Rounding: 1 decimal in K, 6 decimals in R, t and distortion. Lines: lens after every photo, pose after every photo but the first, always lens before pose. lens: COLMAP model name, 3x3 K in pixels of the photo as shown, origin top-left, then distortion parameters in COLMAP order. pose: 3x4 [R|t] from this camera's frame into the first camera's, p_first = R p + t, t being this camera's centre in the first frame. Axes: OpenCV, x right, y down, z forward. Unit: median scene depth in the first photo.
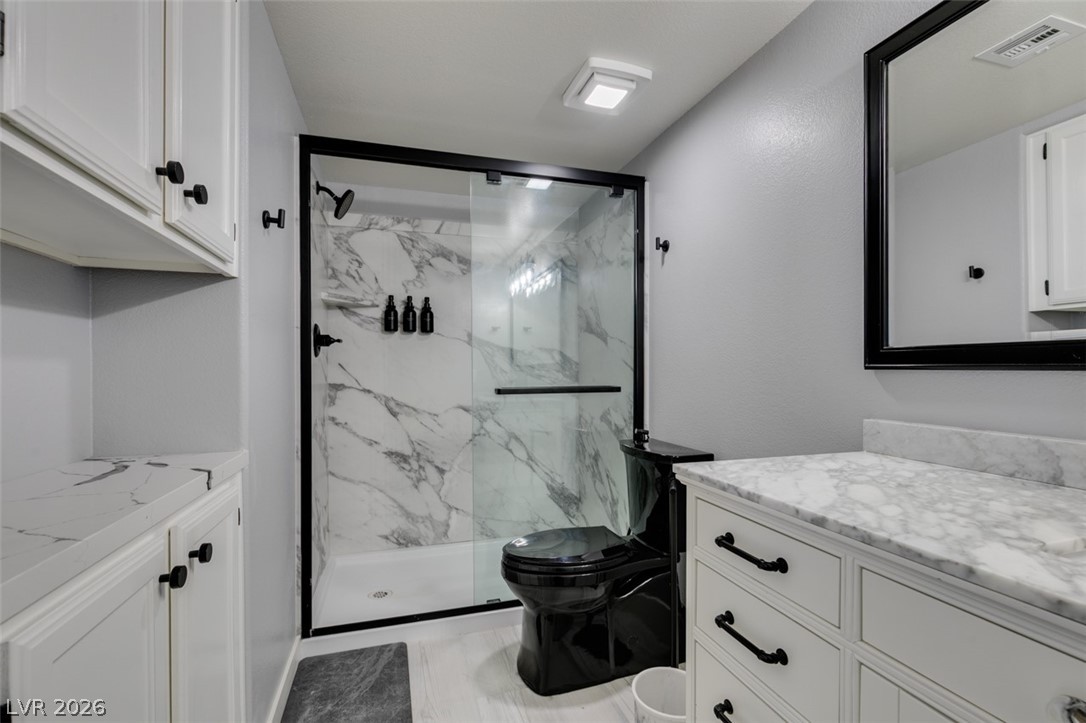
lens RADIAL K [[484.5, 0, 540.2], [0, 484.5, 366.5], [0, 0, 1]] dist [-0.000942, -0.000486]
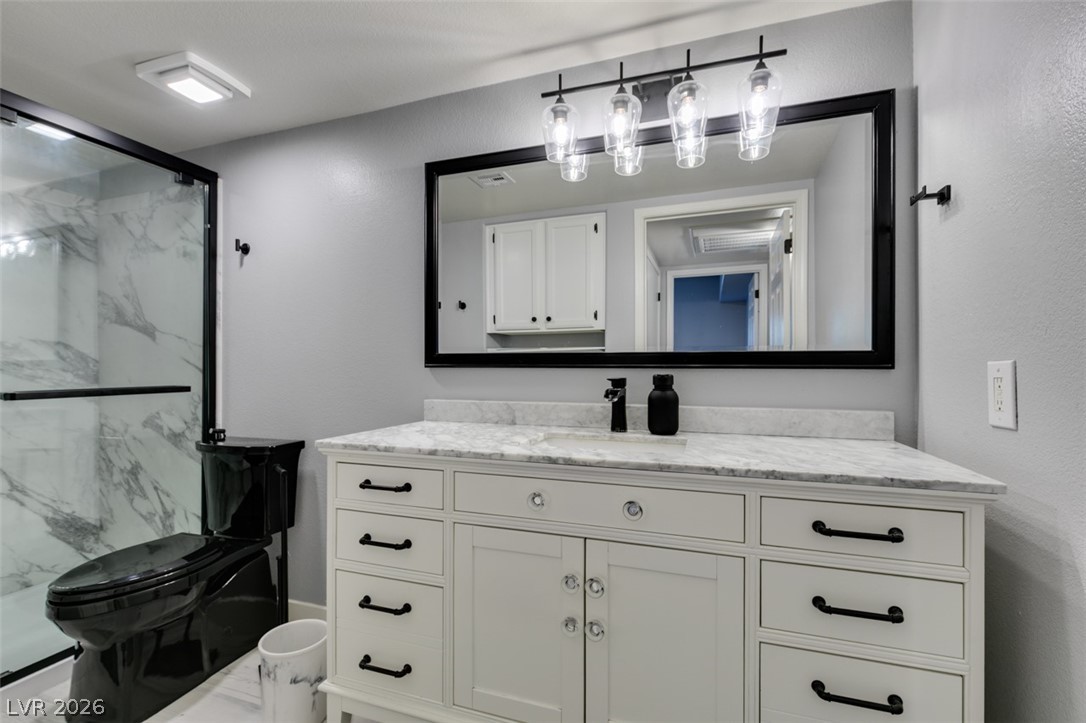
lens RADIAL K [[484.5, 0, 540.2], [0, 484.5, 366.5], [0, 0, 1]] dist [-0.000942, -0.000486]
pose [[0.590574, 0.001422, 0.806983, -0.196689], [-0.002491, 0.999997, 0.000061, 0.000924], [-0.806980, -0.002046, 0.590575, -0.114648]]
